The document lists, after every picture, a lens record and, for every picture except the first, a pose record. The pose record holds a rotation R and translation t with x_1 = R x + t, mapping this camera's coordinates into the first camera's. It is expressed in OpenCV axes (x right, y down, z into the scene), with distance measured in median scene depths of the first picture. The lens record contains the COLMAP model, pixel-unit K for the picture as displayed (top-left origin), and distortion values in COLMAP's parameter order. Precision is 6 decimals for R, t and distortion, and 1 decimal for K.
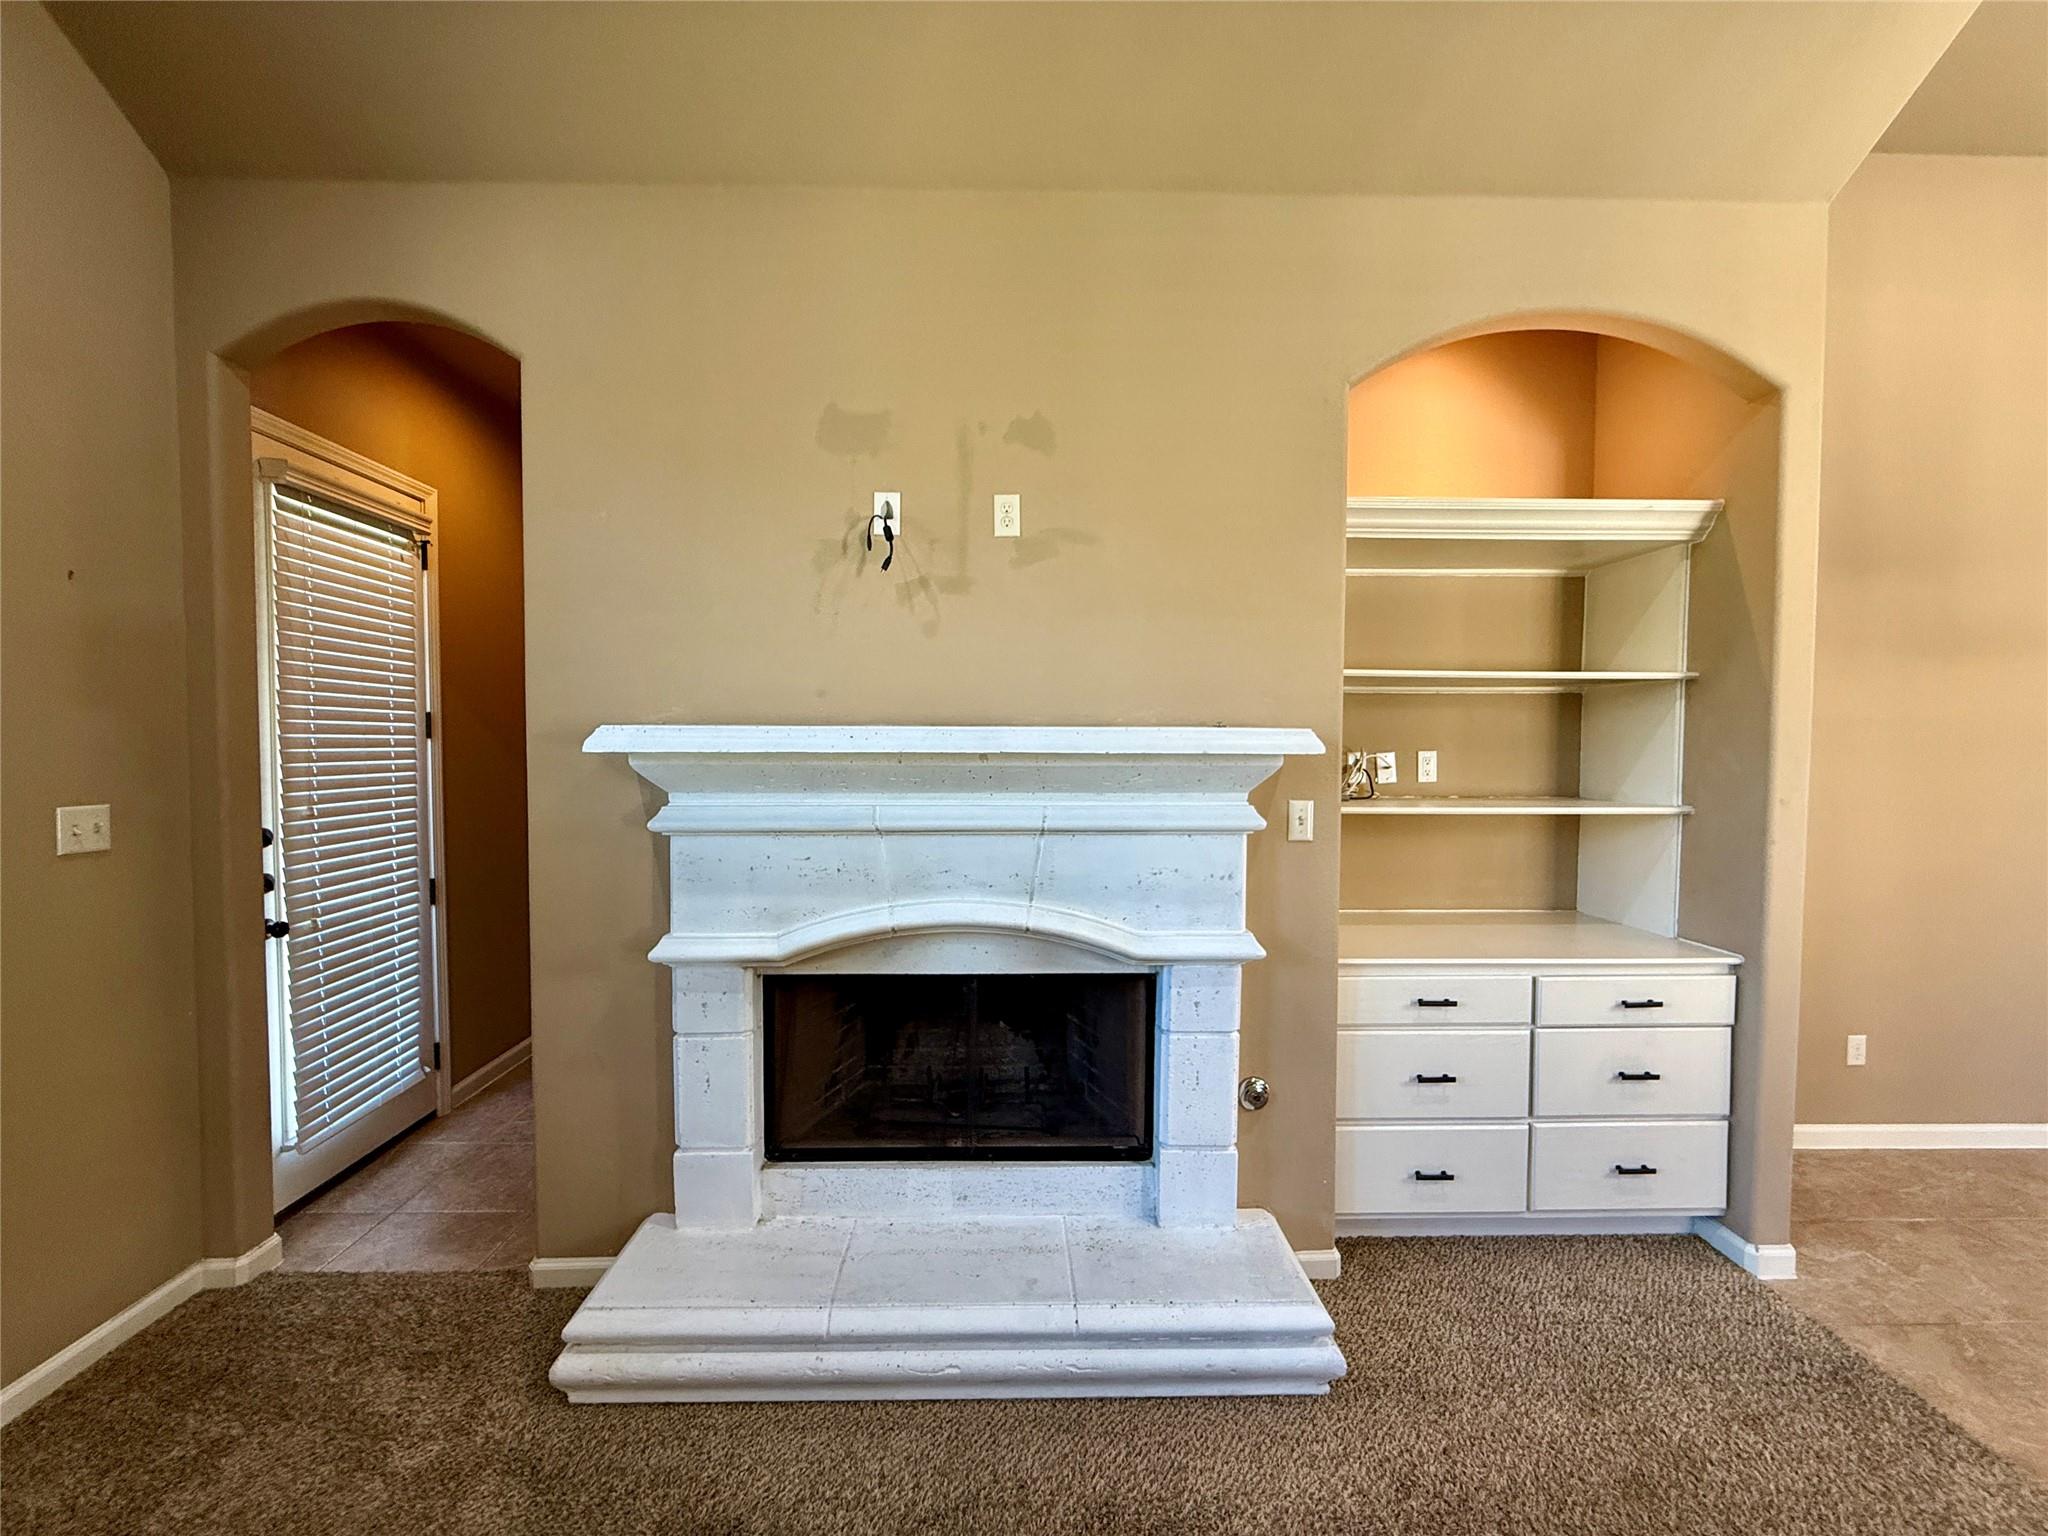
lens RADIAL K [[817.5, 0, 1020.3], [0, 817.5, 766.7], [0, 0, 1]] dist [0.001206, 0.000000]
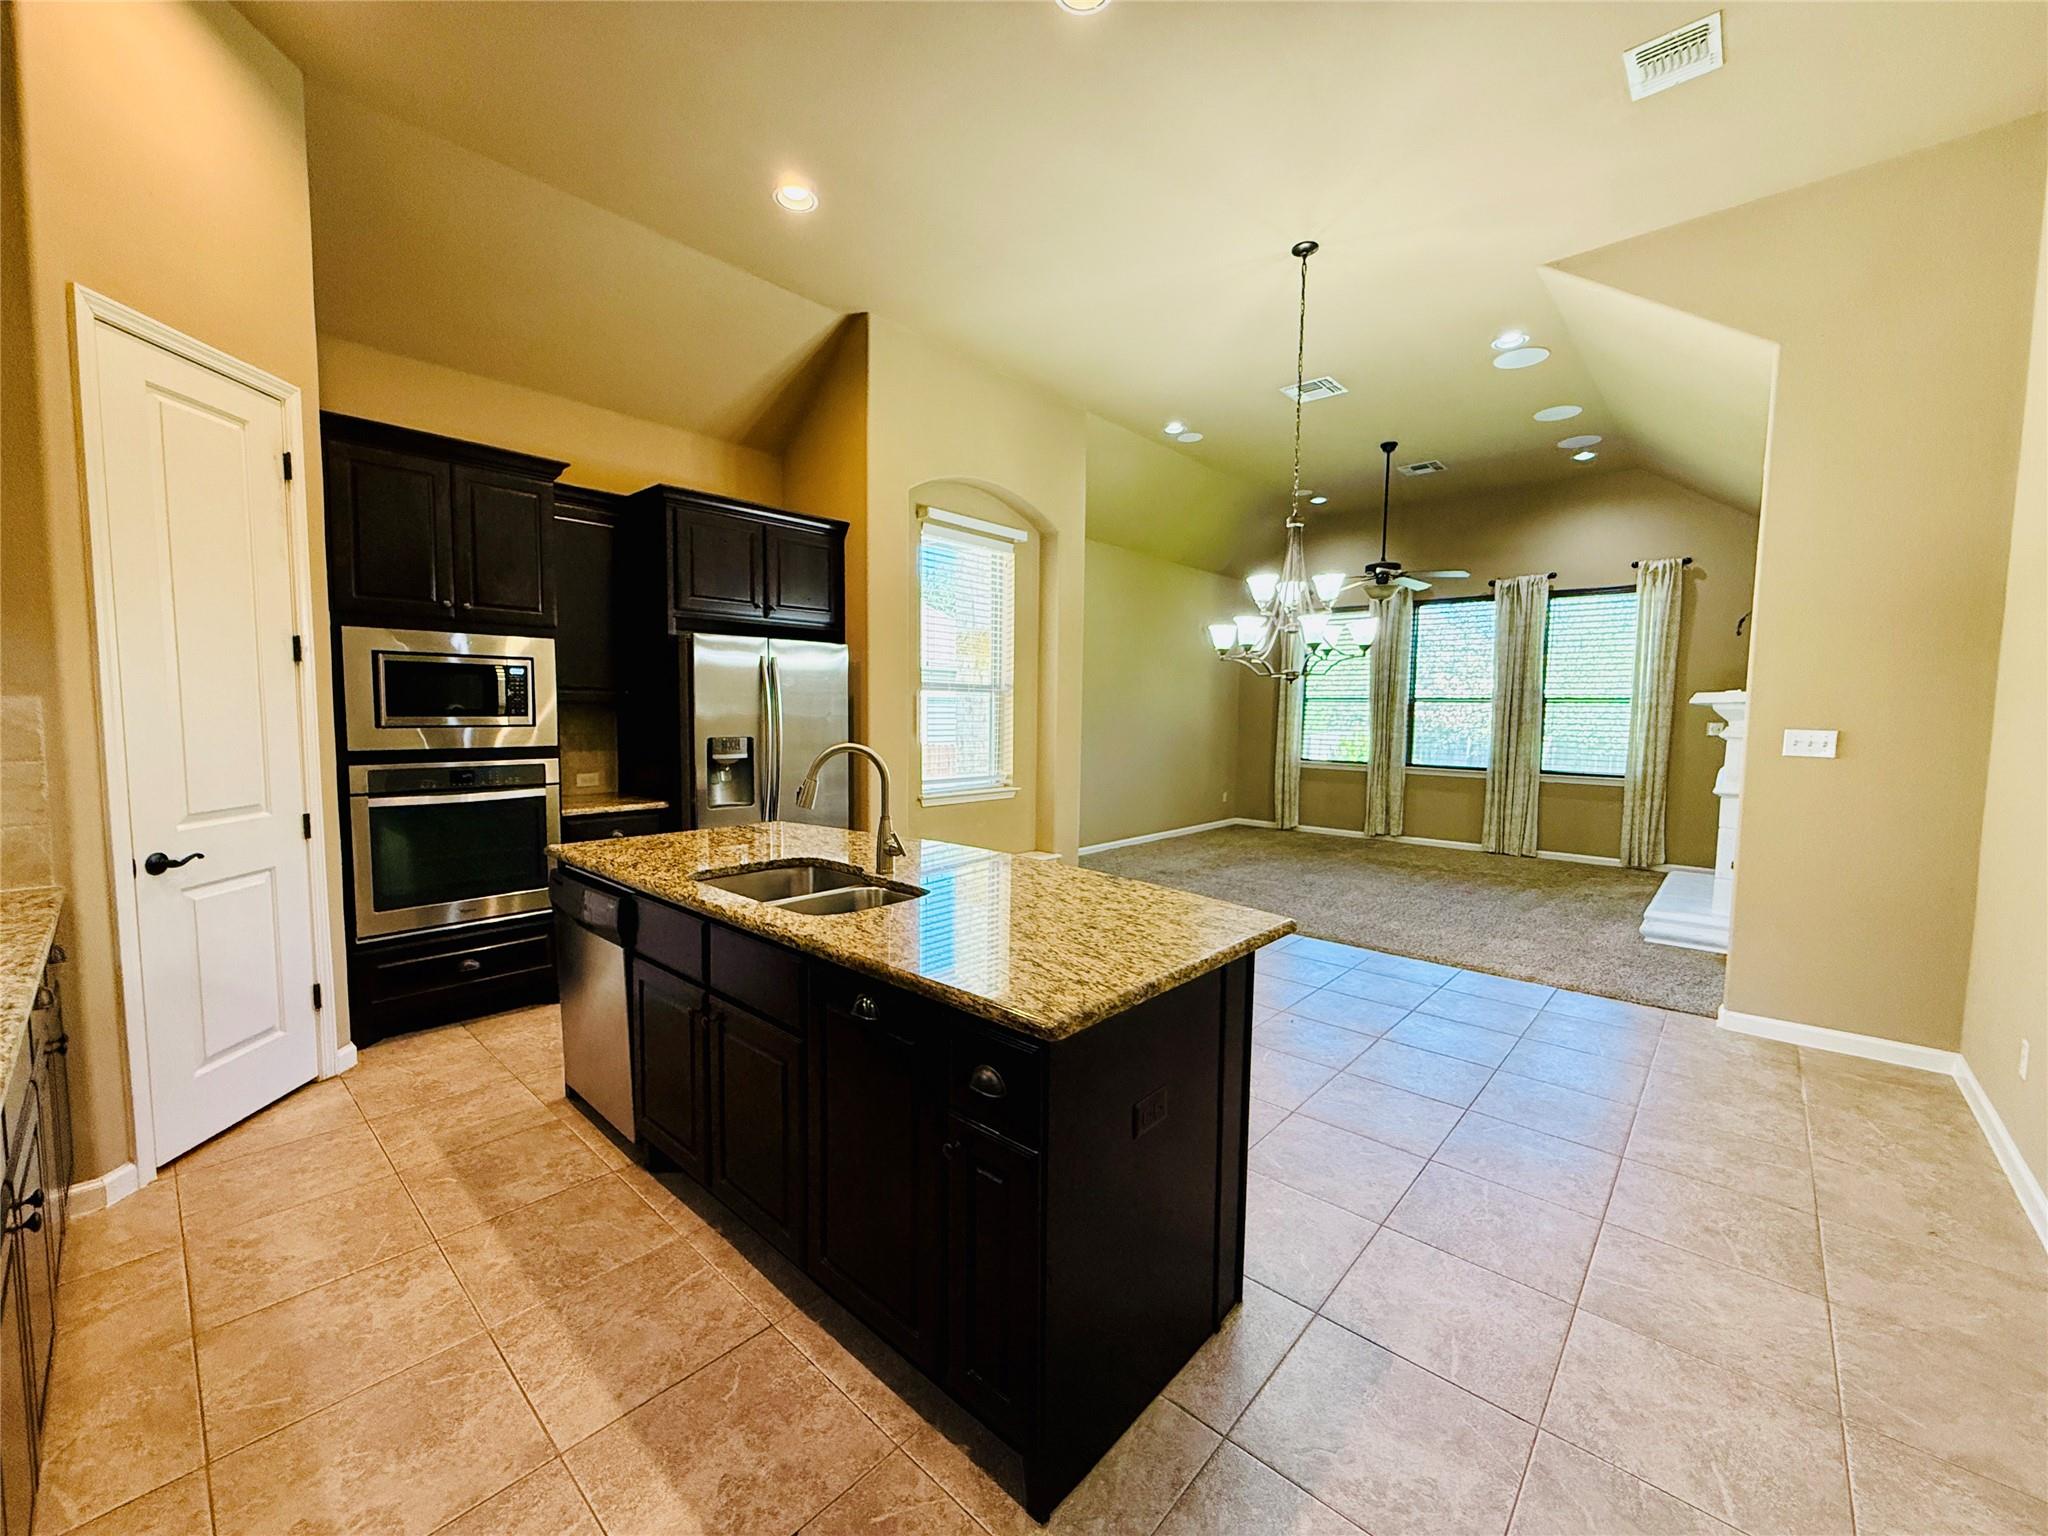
lens RADIAL K [[817.5, 0, 1025.5], [0, 817.5, 768.7], [0, 0, 1]] dist [0.001206, 0.000000]
pose [[-0.685738, 0.041509, -0.726664, 3.077623], [-0.039032, 0.994839, 0.093661, 0.025345], [0.726801, 0.092591, -0.680579, 1.078275]]
